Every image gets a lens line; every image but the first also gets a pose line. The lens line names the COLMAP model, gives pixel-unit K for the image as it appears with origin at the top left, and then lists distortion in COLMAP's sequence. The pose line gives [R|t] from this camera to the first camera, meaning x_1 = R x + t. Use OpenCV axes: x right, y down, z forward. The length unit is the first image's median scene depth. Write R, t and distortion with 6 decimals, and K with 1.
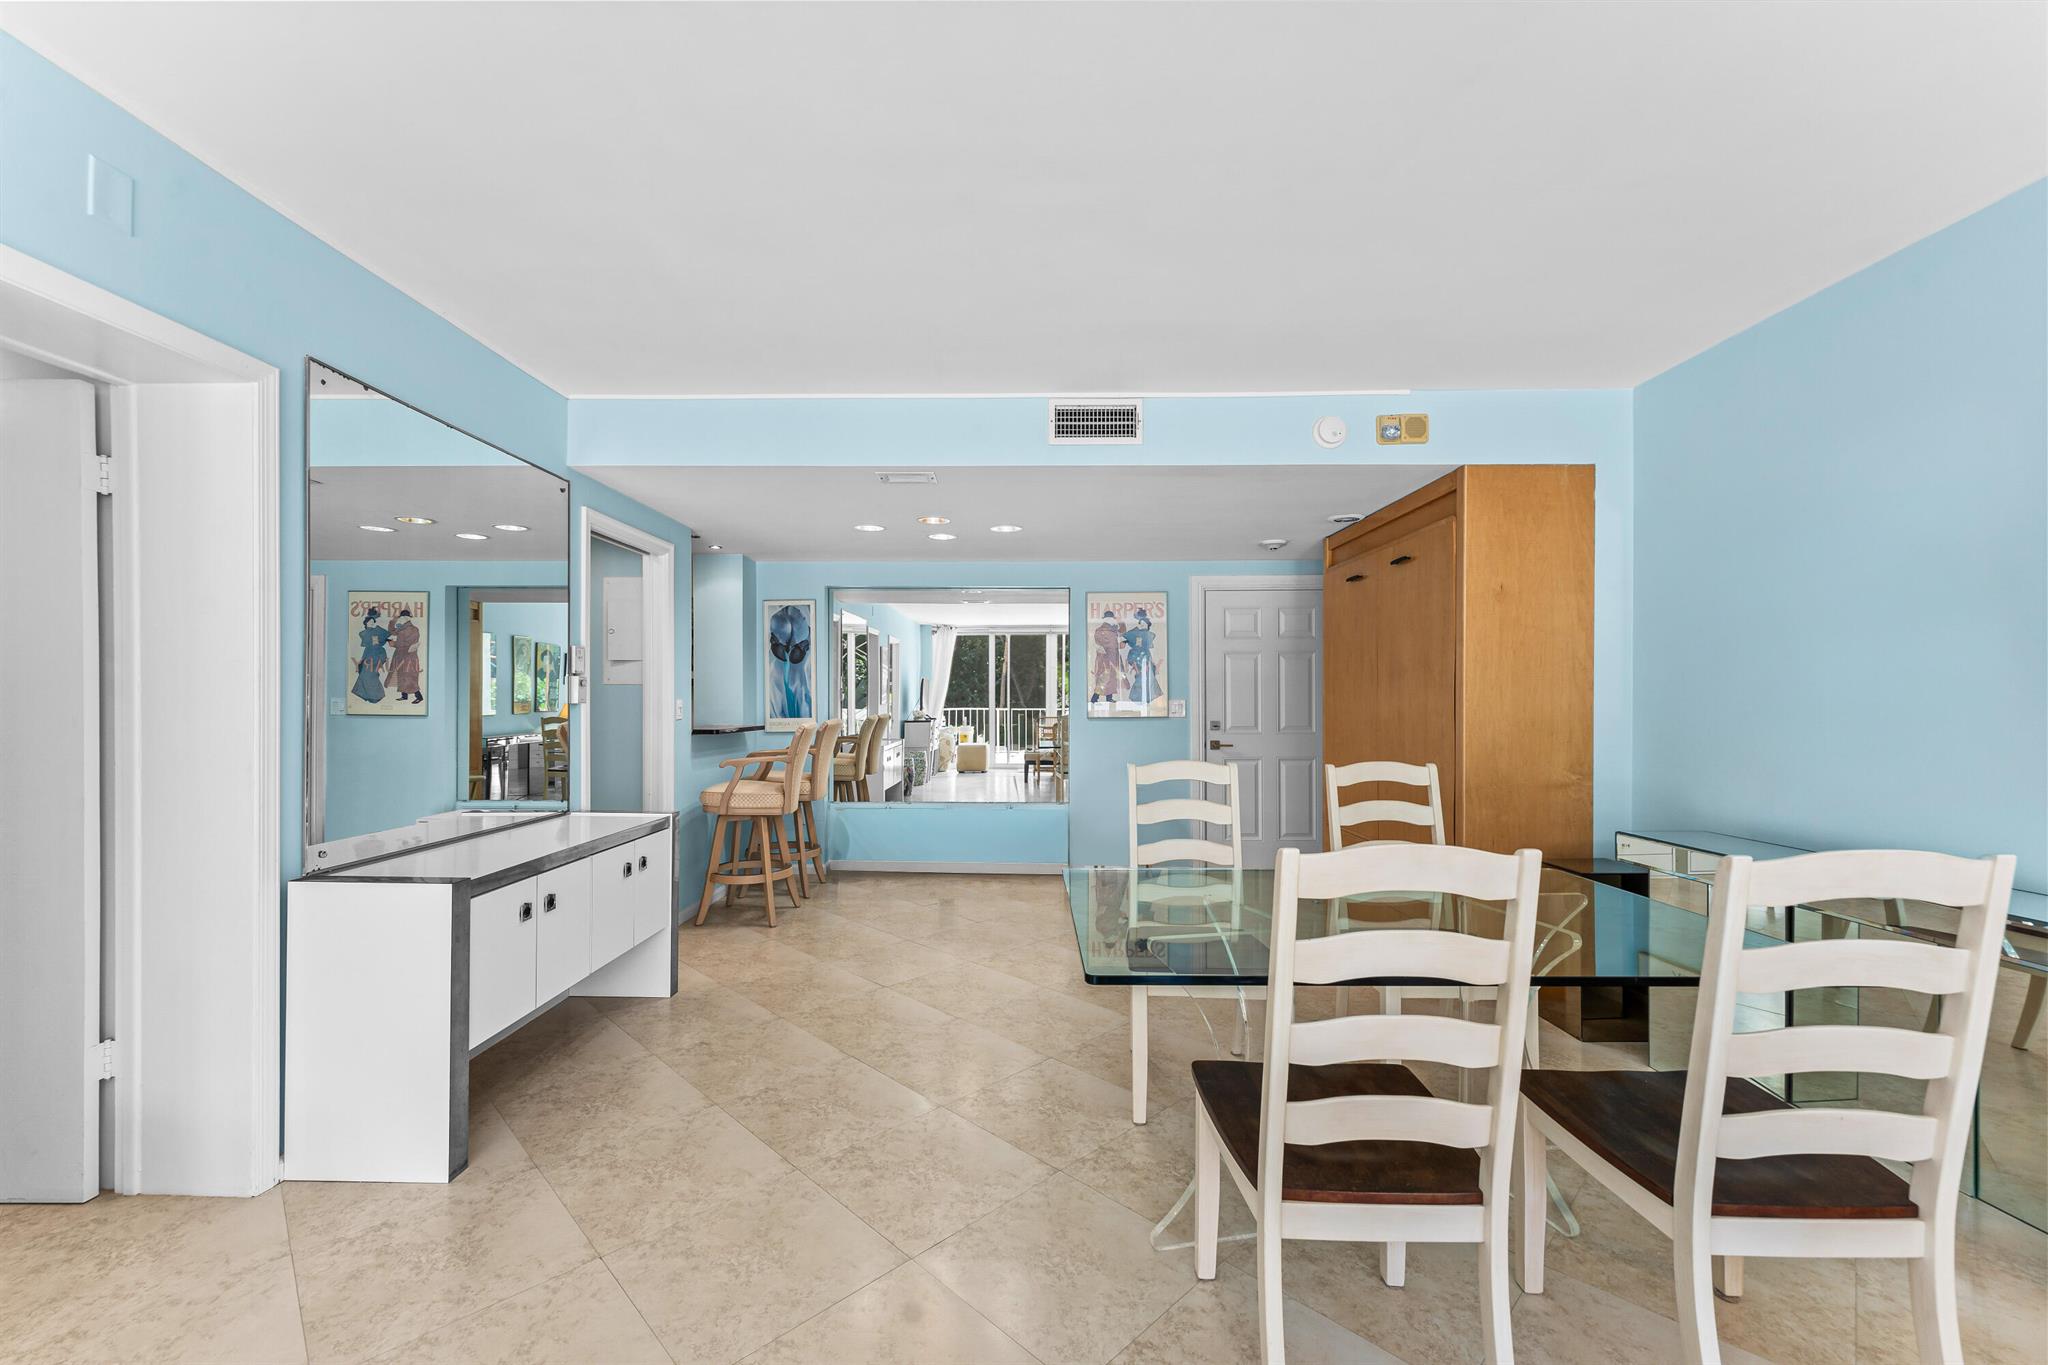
lens RADIAL K [[819.3, 0, 1019.3], [0, 819.3, 701.9], [0, 0, 1]] dist [-0.000767, -0.000153]
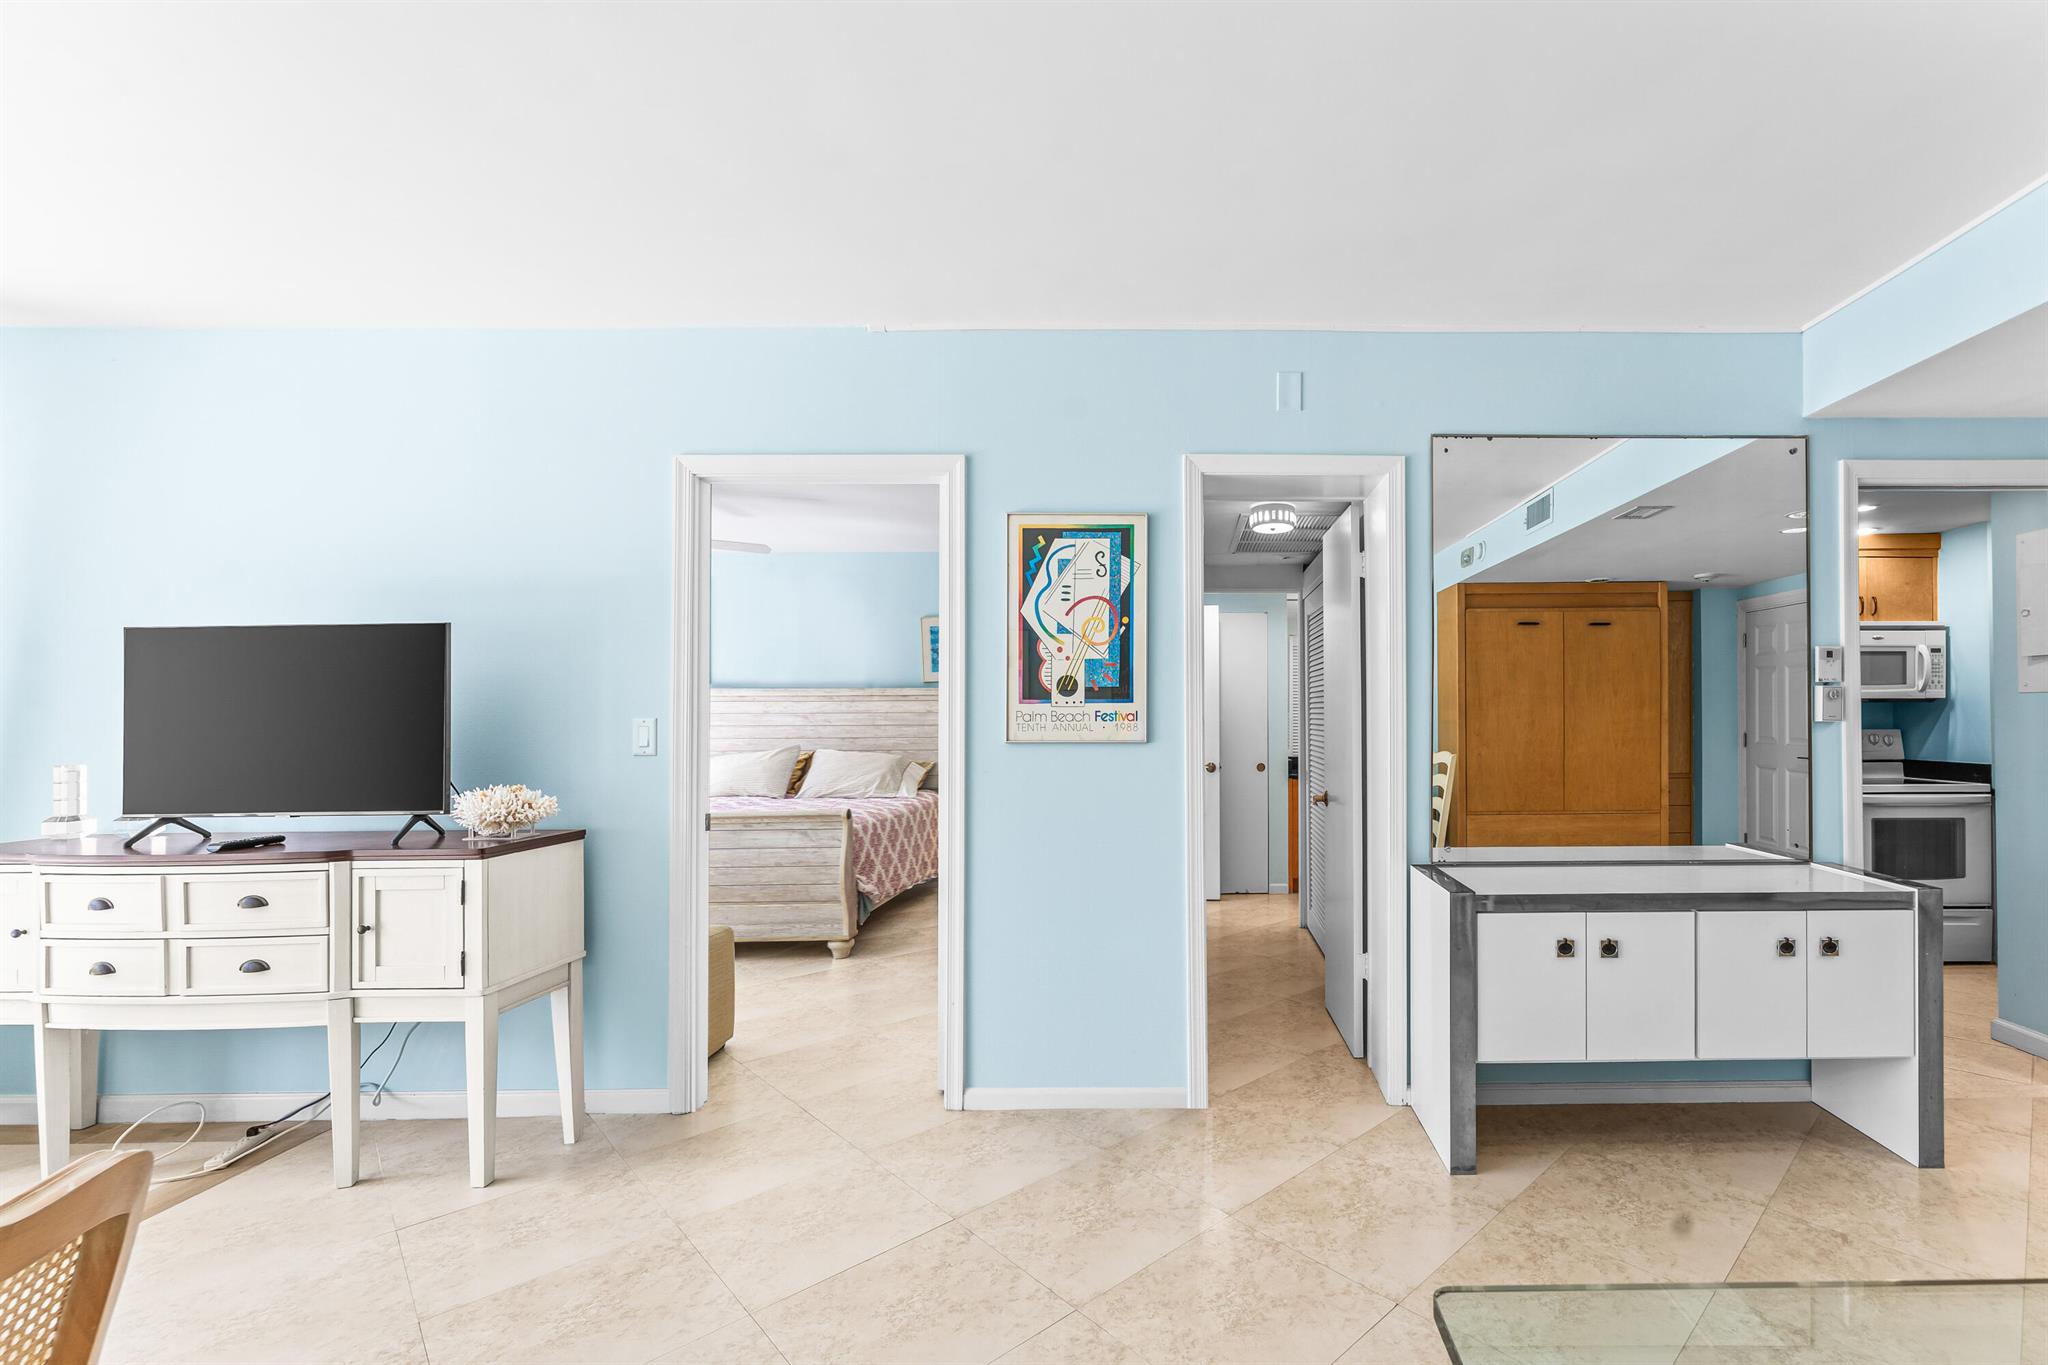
lens RADIAL K [[900.5, 0, 1204.9], [0, 900.5, 705.2], [0, 0, 1]] dist [-0.001613, -0.000211]
pose [[0.033792, -0.015165, -0.999314, 0.168834], [0.001817, 0.999884, -0.015112, -0.000773], [0.999427, -0.001305, 0.033816, 0.234977]]
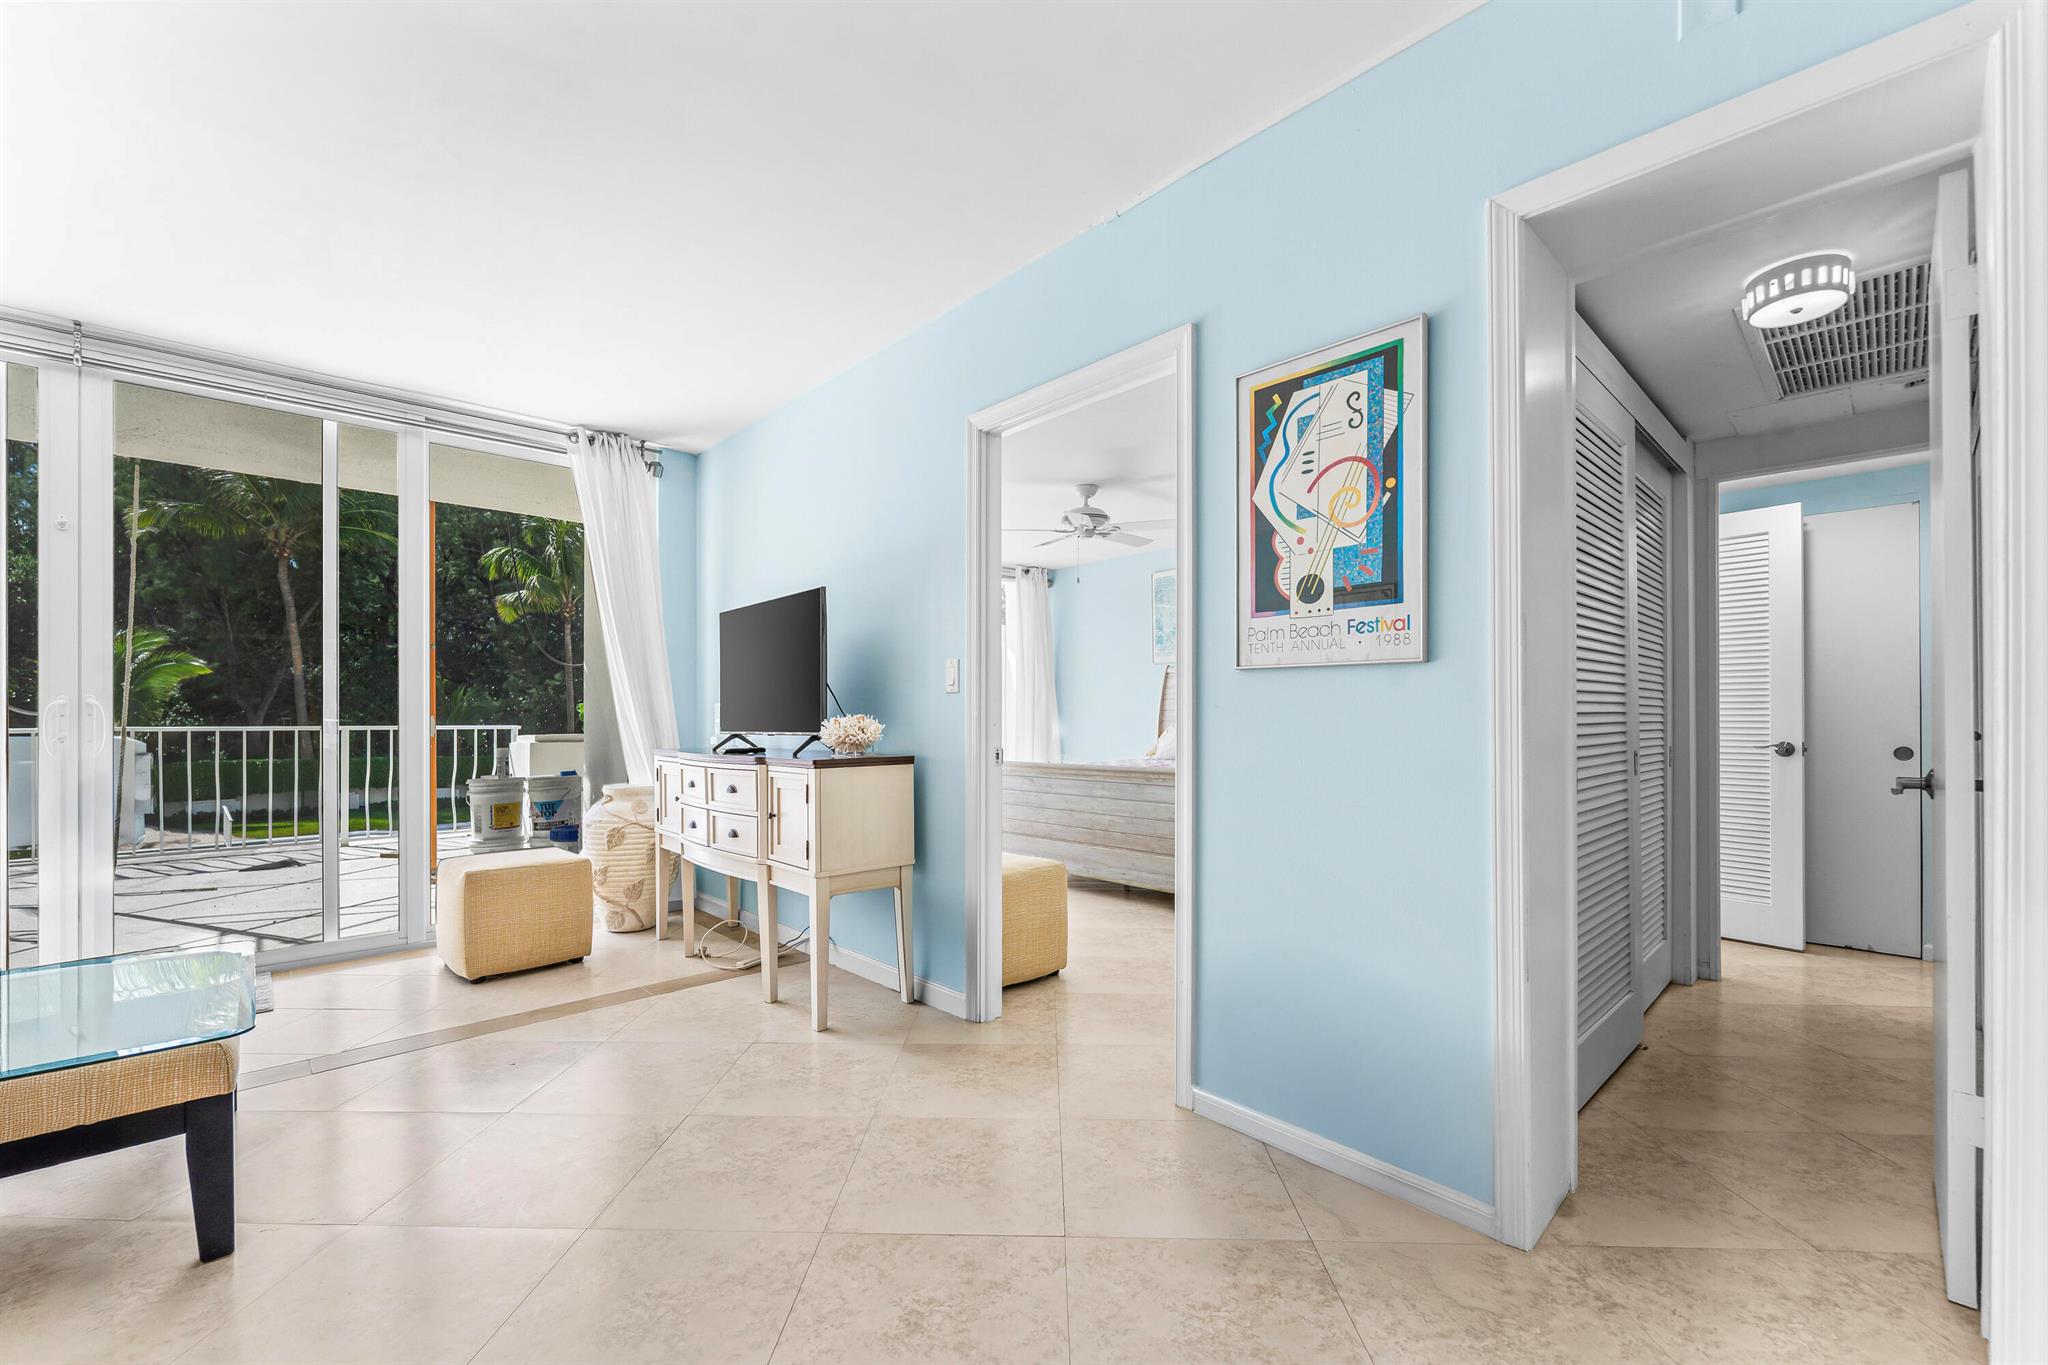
lens RADIAL K [[829.5, 0, 996.1], [0, 829.5, 711.6], [0, 0, 1]] dist [-0.000973, -0.000268]
pose [[-0.730609, -0.003546, -0.682787, -0.008878], [-0.001341, 0.999992, -0.003759, 0.032324], [0.682795, -0.001831, -0.730608, 0.334951]]
